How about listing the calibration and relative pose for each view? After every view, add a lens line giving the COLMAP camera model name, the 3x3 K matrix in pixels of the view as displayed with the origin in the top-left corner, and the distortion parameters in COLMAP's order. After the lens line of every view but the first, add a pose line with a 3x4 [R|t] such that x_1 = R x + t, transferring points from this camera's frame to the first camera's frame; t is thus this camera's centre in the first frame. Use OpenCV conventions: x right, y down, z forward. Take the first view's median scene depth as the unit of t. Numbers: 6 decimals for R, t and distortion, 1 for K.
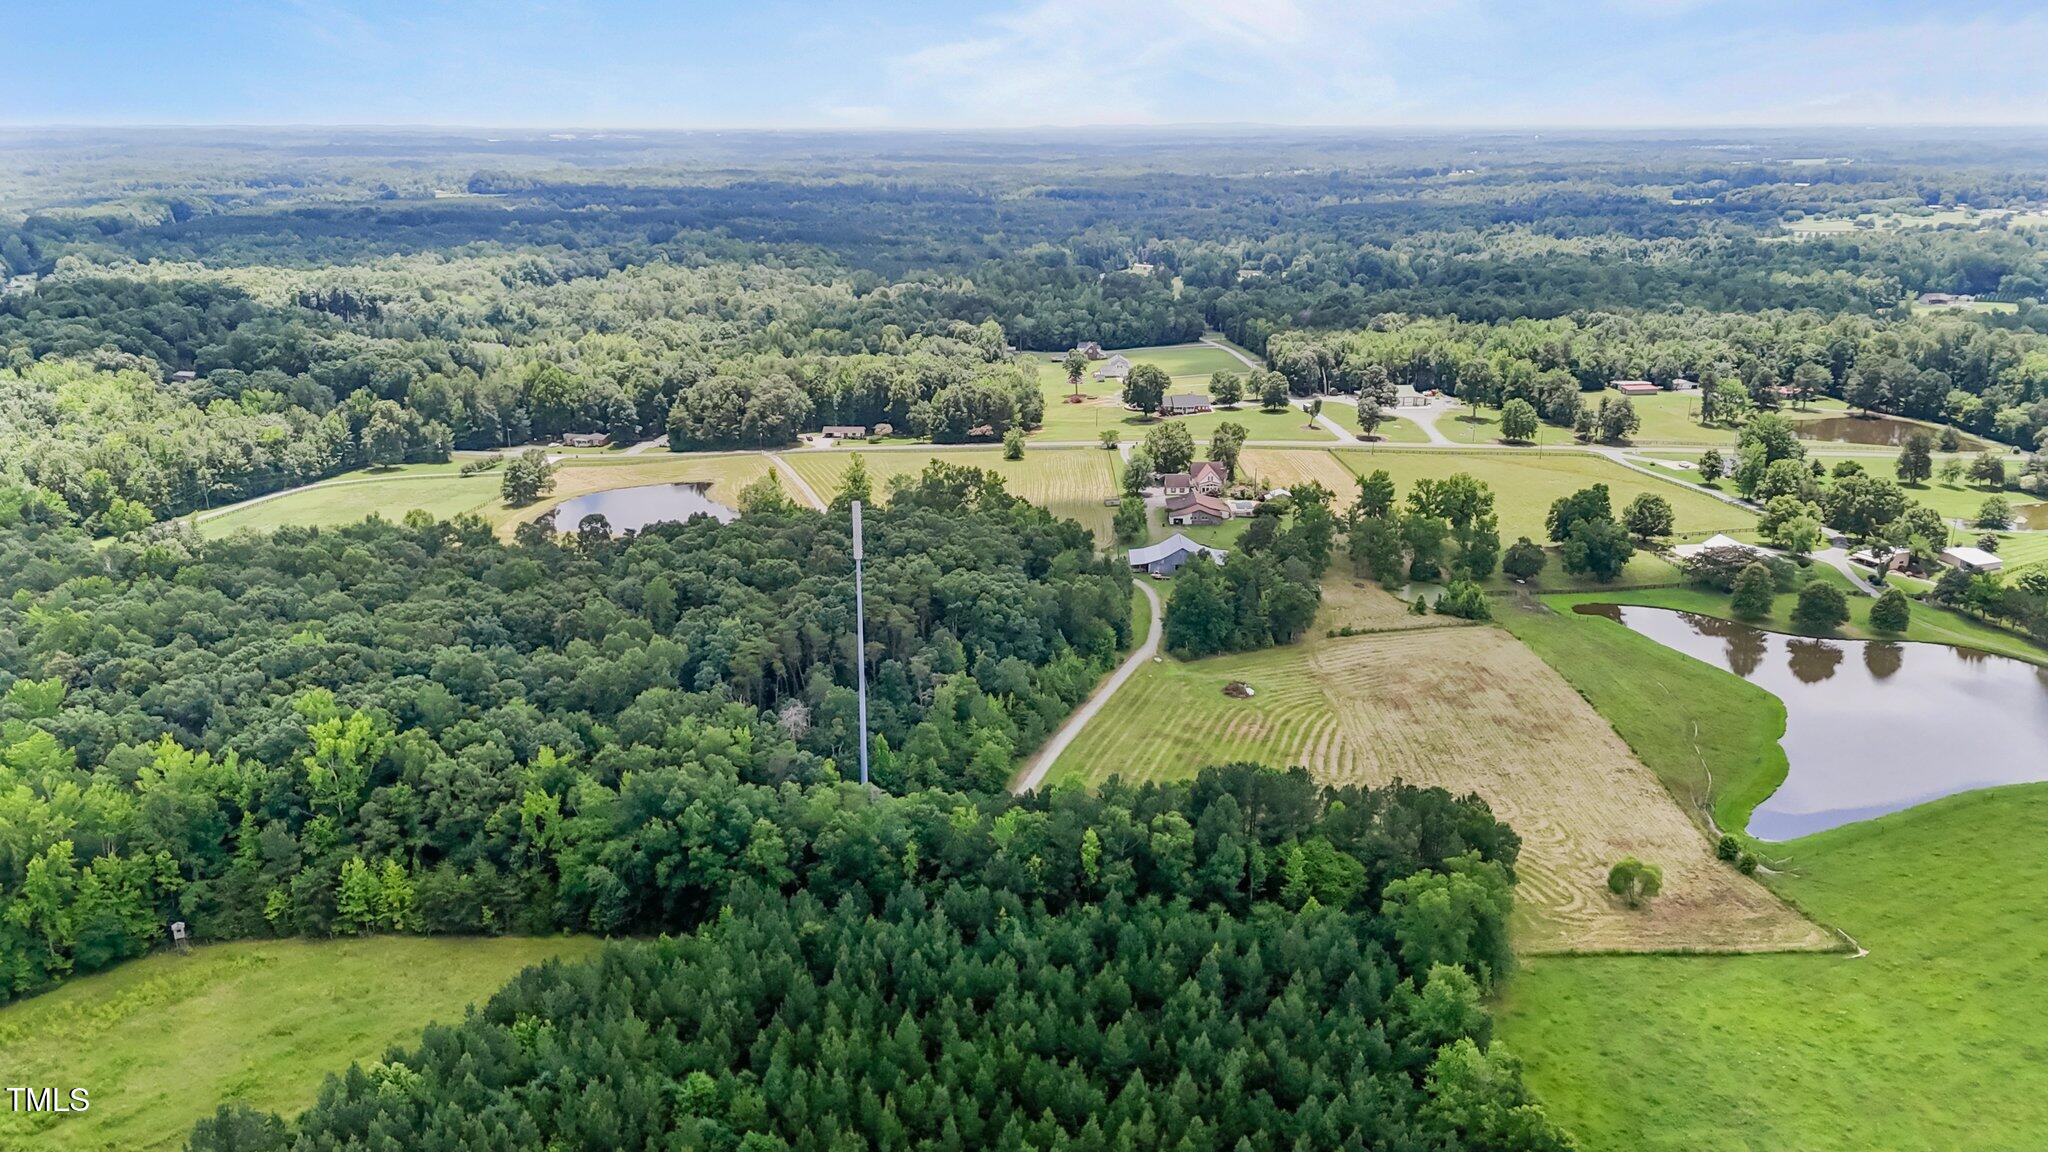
lens RADIAL K [[1510.3, 0, 1024.0], [0, 1510.3, 576.0], [0, 0, 1]] dist [0.060828, -0.059572]
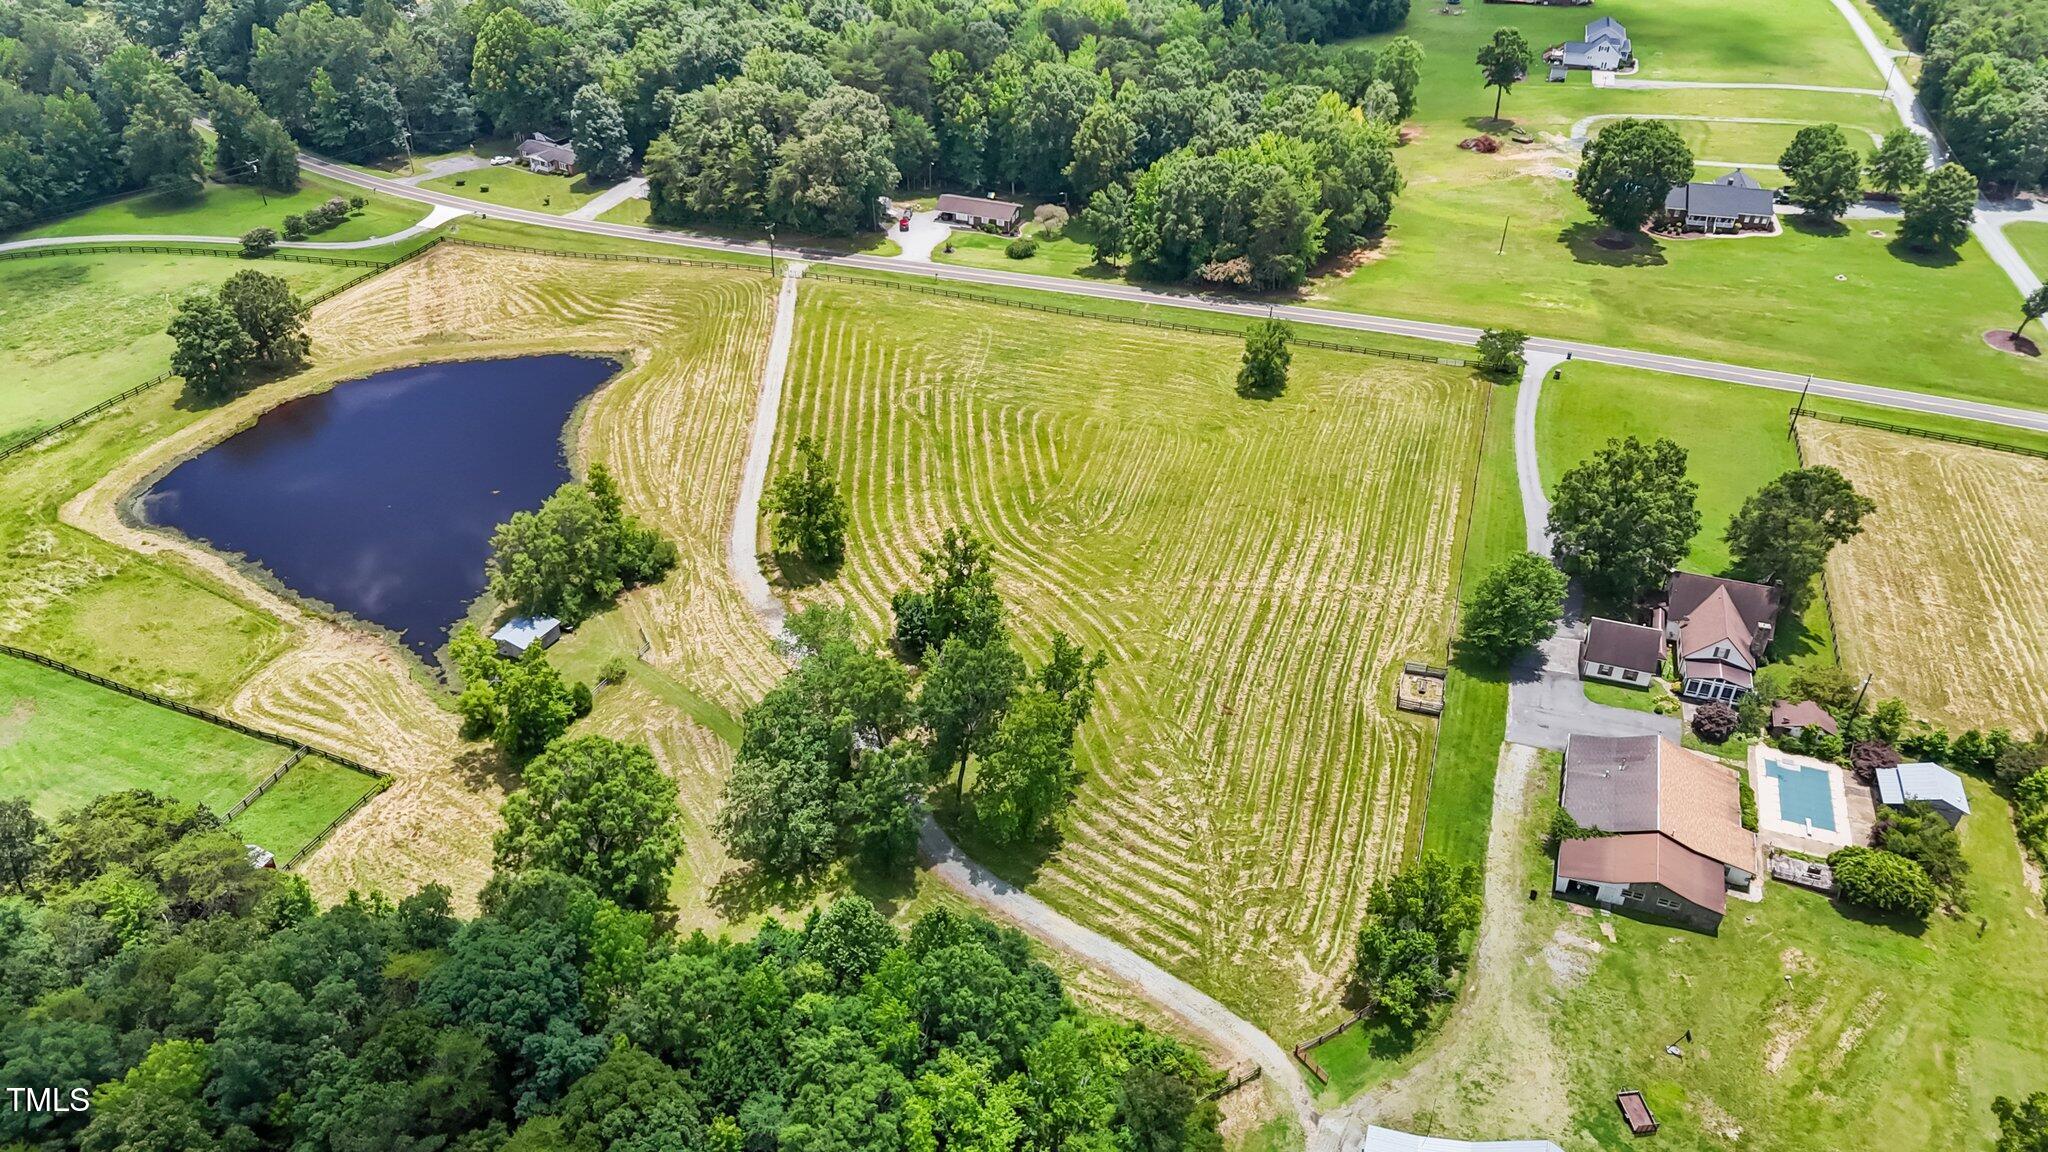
lens RADIAL K [[1510.3, 0, 1024.0], [0, 1510.3, 576.0], [0, 0, 1]] dist [0.060828, -0.059572]
pose [[0.953893, 0.181332, -0.239179, 0.040896], [-0.096855, 0.940209, 0.326536, -0.153348], [0.284090, -0.288315, 0.914422, 0.522990]]
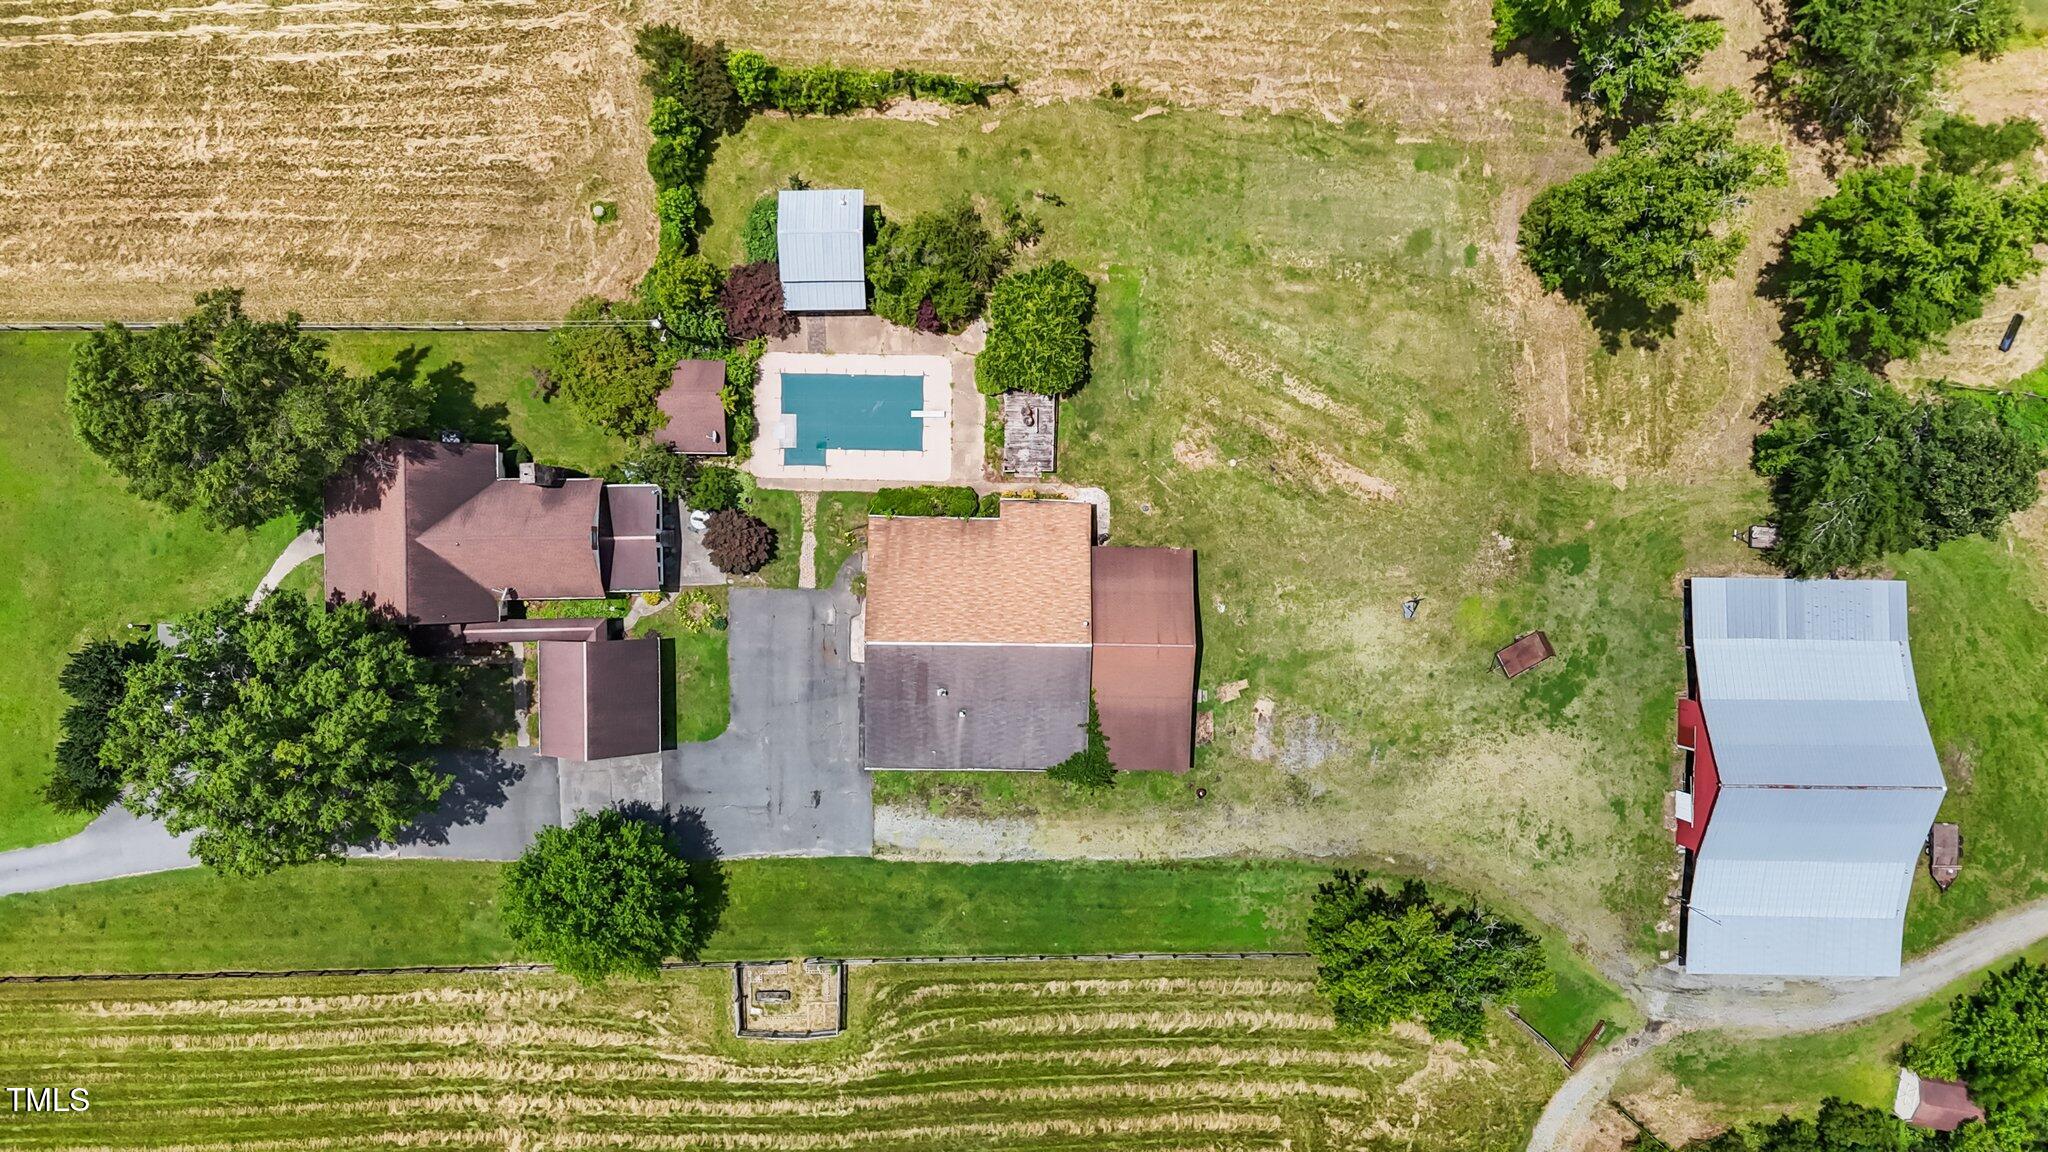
lens RADIAL K [[1537.0, 0, 1024.0], [0, 1537.0, 576.0], [0, 0, 1]] dist [0.096365, -0.136943]
pose [[-0.015022, -0.999886, -0.001596, 0.097512], [0.273697, -0.005648, 0.961799, -0.208695], [-0.961699, 0.014011, 0.273751, 0.736293]]
